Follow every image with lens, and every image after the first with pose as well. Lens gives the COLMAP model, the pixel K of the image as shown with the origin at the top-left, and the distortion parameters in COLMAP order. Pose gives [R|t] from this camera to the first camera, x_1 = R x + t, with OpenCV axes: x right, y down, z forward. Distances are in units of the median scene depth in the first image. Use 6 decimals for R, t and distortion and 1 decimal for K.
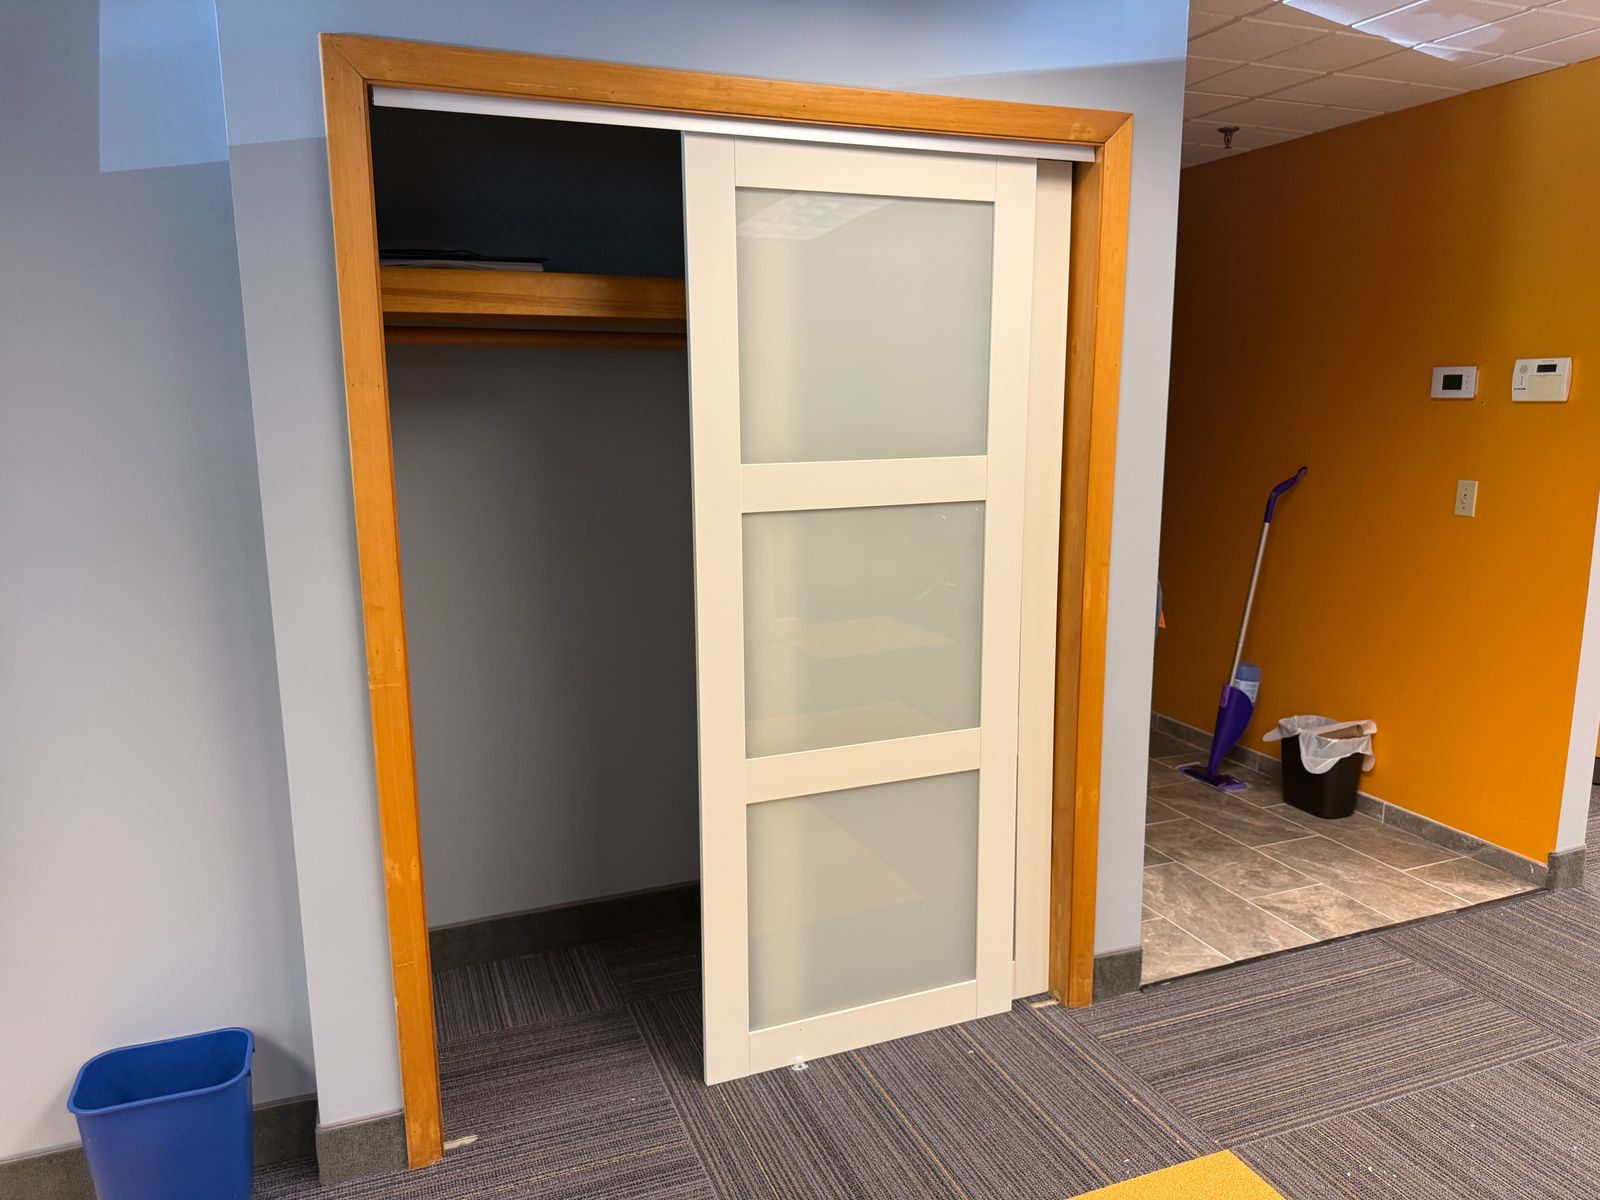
lens RADIAL K [[1121.4, 0, 800.4], [0, 1121.4, 605.9], [0, 0, 1]] dist [0.092514, -0.132601]
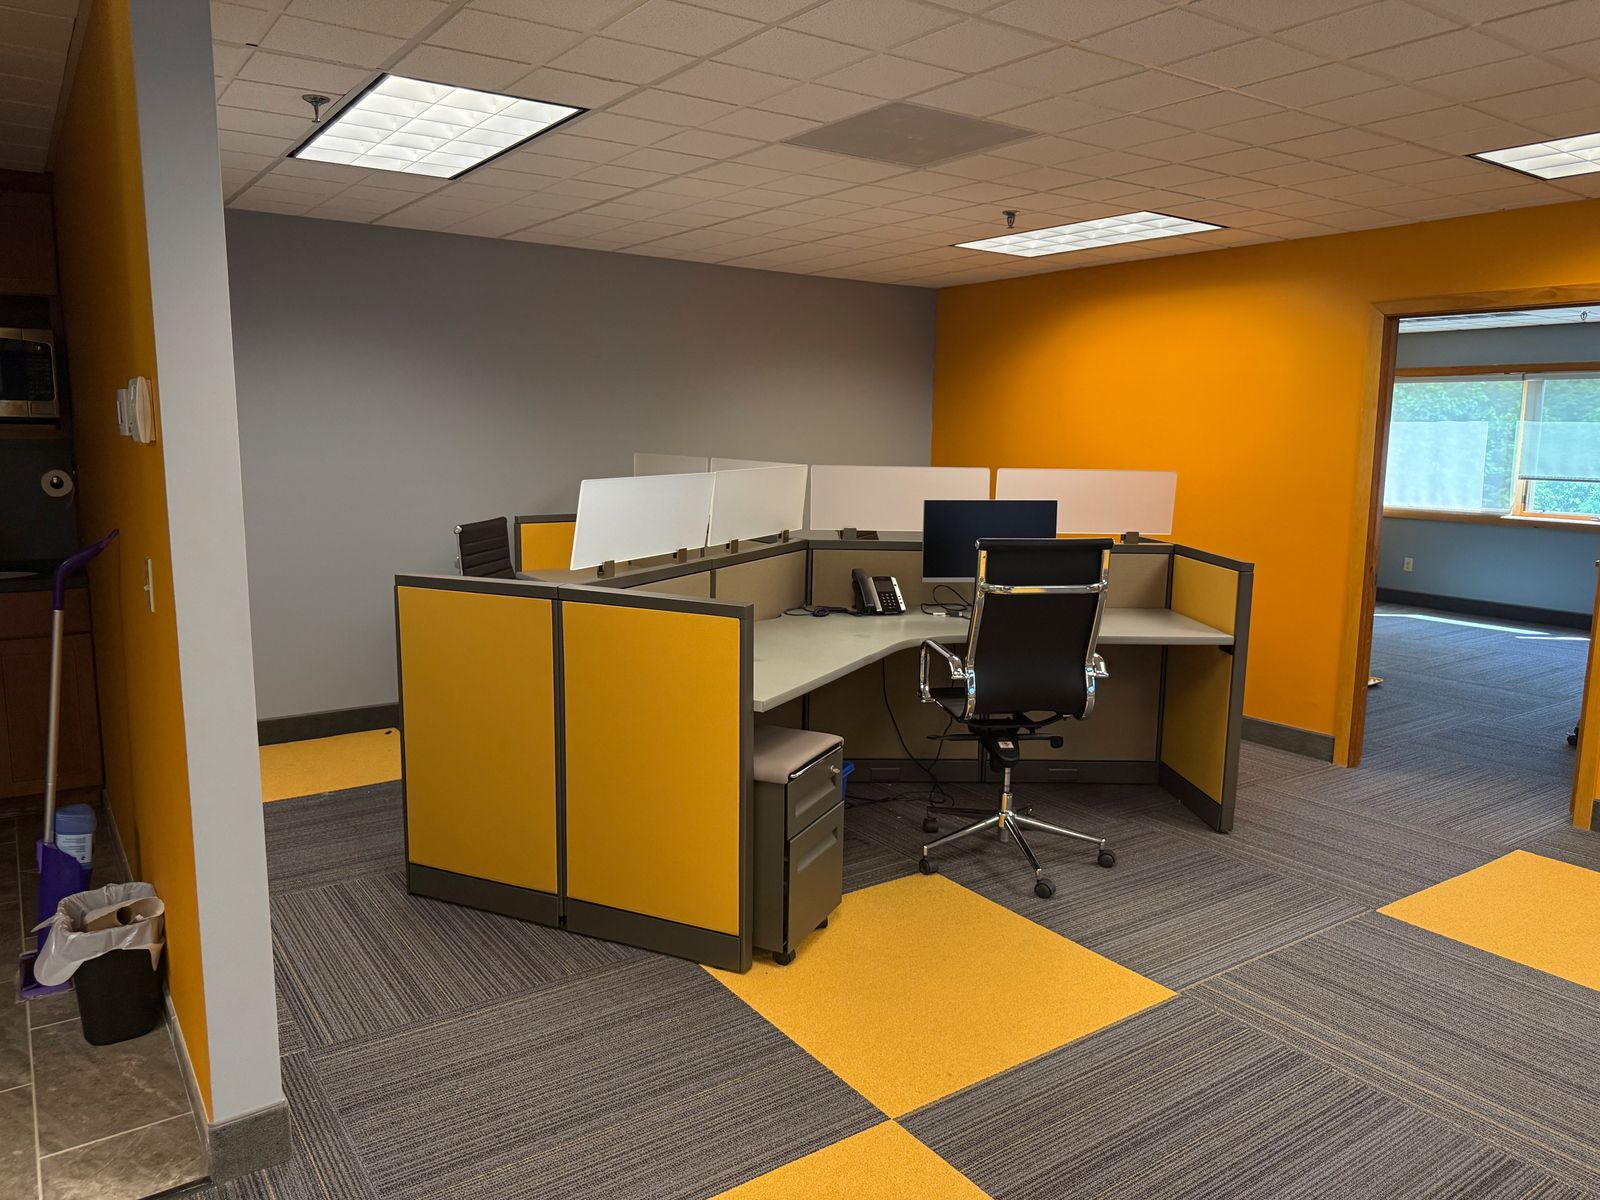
lens RADIAL K [[1113.8, 0, 800.0], [0, 1113.8, 600.0], [0, 0, 1]] dist [0.003307, 0.005203]
pose [[0.976125, -0.015315, 0.216671, 0.702854], [0.022109, 0.999336, -0.028965, -0.049174], [-0.216084, 0.033064, 0.975815, 0.234462]]
